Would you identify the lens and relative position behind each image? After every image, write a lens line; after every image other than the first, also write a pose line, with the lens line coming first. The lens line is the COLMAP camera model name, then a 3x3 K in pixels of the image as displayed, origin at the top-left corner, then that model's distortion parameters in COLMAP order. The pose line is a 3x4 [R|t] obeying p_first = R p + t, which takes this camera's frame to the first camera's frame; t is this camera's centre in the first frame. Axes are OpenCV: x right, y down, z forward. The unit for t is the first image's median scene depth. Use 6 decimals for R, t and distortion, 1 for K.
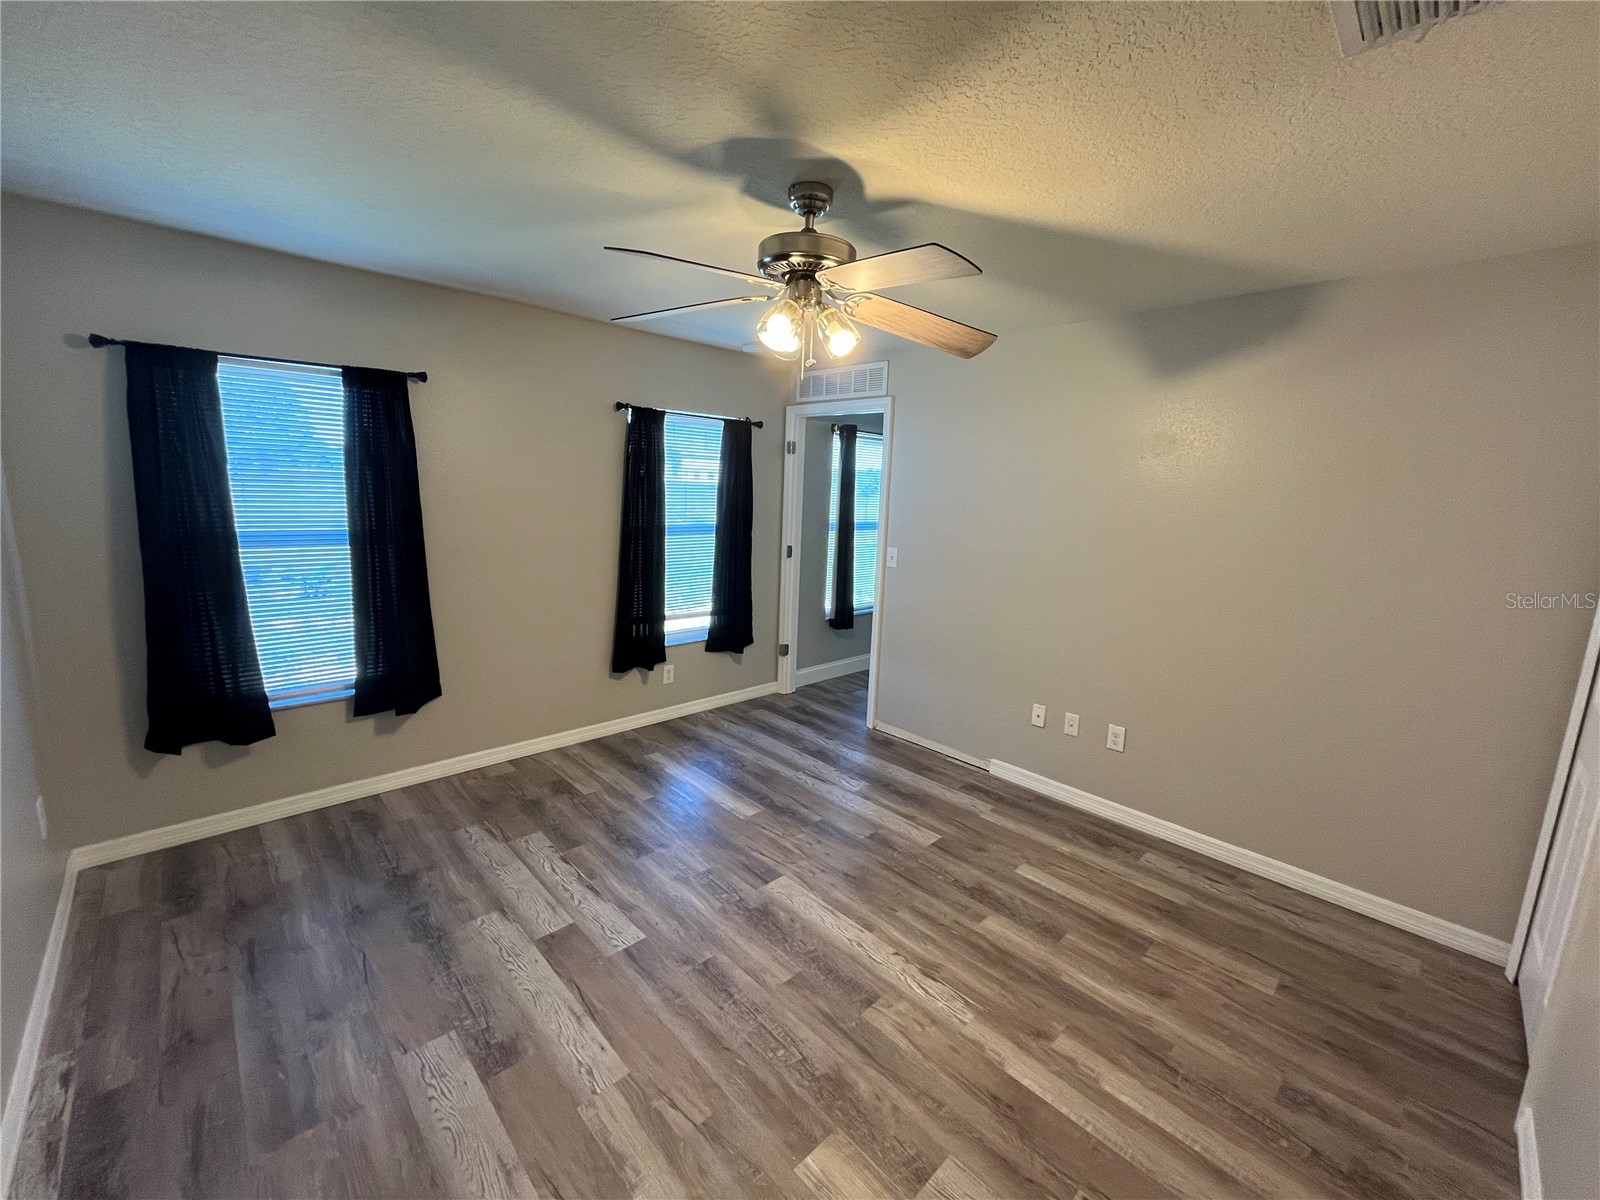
lens RADIAL K [[644.3, 0, 803.4], [0, 644.3, 594.8], [0, 0, 1]] dist [-0.000844, 0.000046]
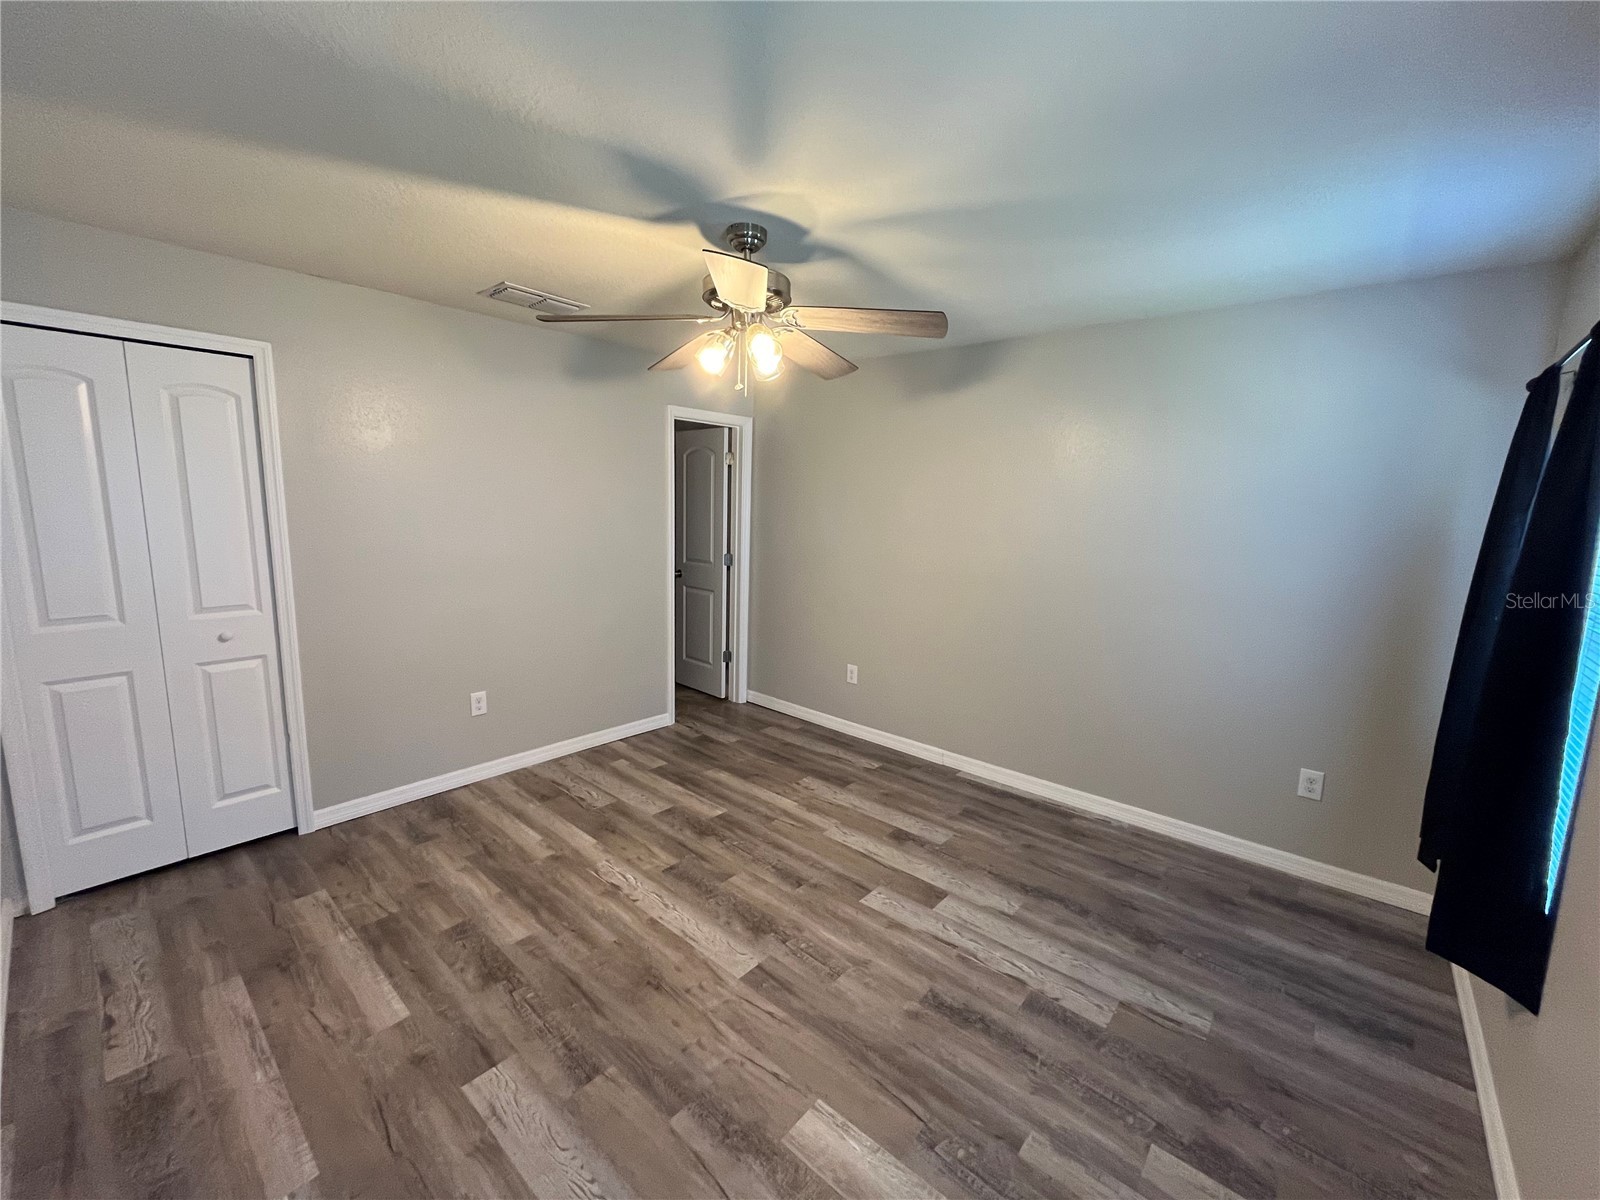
lens RADIAL K [[644.3, 0, 803.4], [0, 644.3, 594.8], [0, 0, 1]] dist [-0.000844, 0.000046]
pose [[-0.993144, -0.051824, -0.104779, -0.001757], [-0.081571, 0.949285, 0.303650, -0.295772], [0.083728, 0.310115, -0.947005, 1.806717]]
